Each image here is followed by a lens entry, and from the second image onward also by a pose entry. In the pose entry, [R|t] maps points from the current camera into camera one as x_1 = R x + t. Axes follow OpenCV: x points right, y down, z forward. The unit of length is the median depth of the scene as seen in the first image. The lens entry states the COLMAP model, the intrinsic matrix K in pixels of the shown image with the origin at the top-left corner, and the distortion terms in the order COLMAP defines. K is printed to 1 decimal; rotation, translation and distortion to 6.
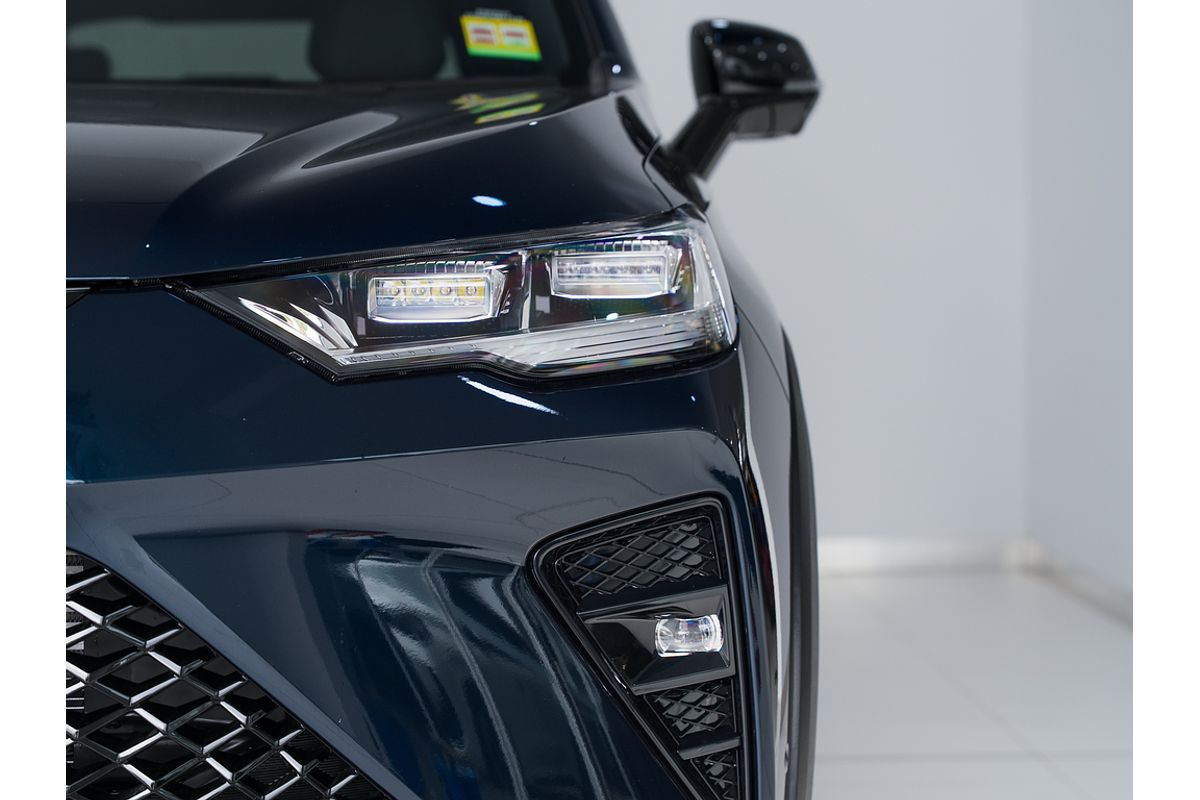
lens RADIAL K [[2394.4, 0, 599.4], [0, 2394.4, 400.5], [0, 0, 1]] dist [0.069231, 0.000000]
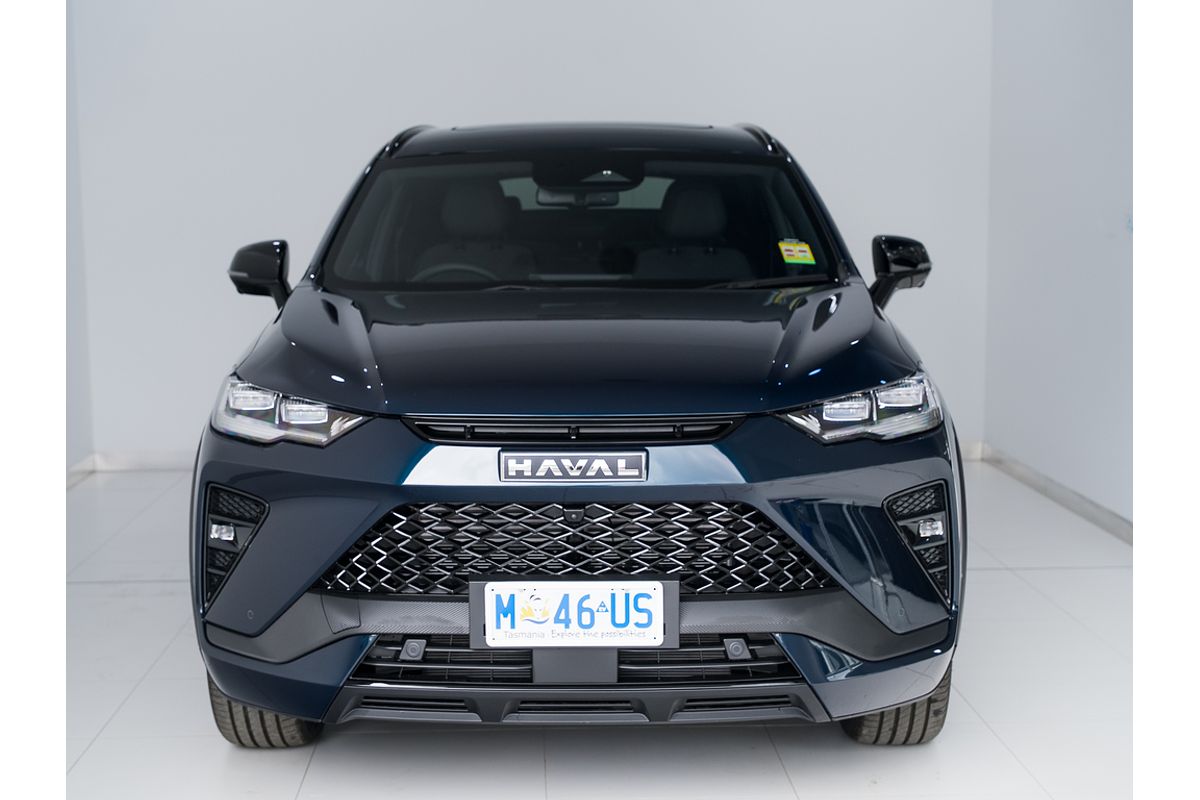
lens RADIAL K [[1724.0, 0, 600.1], [0, 1724.0, 398.4], [0, 0, 1]] dist [-0.022514, 0.000000]
pose [[0.999730, 0.002879, -0.023038, -0.302446], [-0.001734, 0.998770, 0.049561, -0.152665], [0.023152, -0.049508, 0.998505, -1.005493]]
